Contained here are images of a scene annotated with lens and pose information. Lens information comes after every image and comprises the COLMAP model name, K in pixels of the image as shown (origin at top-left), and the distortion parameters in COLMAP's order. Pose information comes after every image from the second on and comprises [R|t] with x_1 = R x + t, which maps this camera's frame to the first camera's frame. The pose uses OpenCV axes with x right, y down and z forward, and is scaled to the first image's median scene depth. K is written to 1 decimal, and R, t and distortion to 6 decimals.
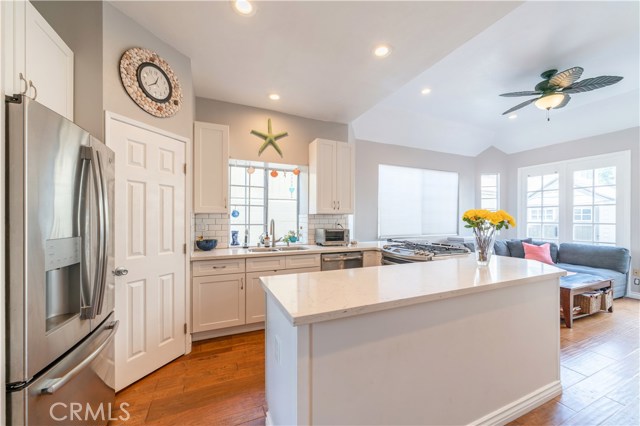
lens RADIAL K [[245.0, 0, 321.3], [0, 245.0, 217.8], [0, 0, 1]] dist [0.001114, 0.000023]
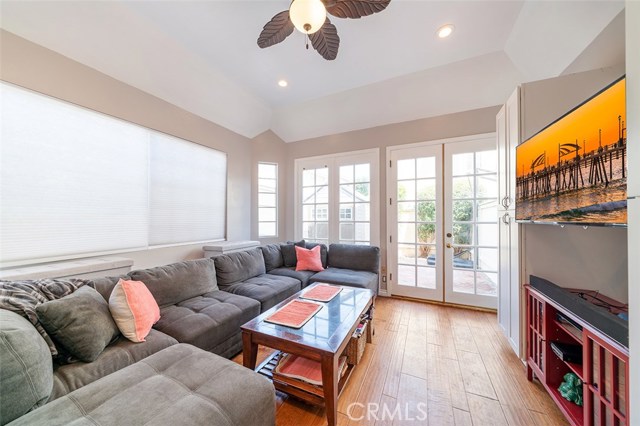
lens RADIAL K [[219.8, 0, 303.5], [0, 219.8, 216.8], [0, 0, 1]] dist [-0.001336, -0.000029]
pose [[0.808018, -0.001975, 0.589155, 0.641900], [0.005388, 0.999977, -0.004037, 0.009797], [-0.589134, 0.006436, 0.808010, 0.613472]]
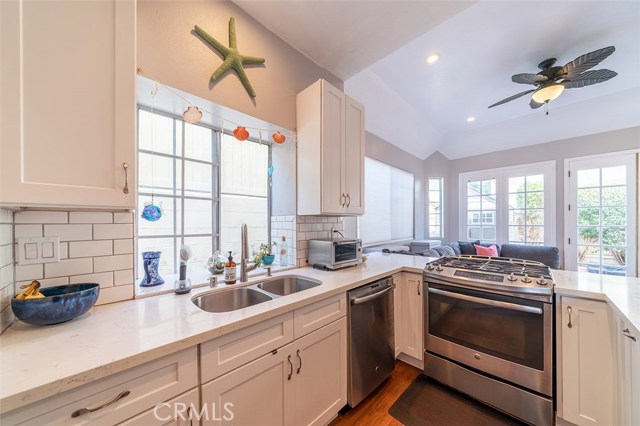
lens RADIAL K [[228.5, 0, 309.8], [0, 228.5, 222.2], [0, 0, 1]] dist [-0.006234, 0.000339]
pose [[0.951955, -0.006559, 0.306167, -0.185907], [0.006857, 0.999976, 0.000103, 0.002100], [-0.306160, 0.002001, 0.951978, 0.472540]]
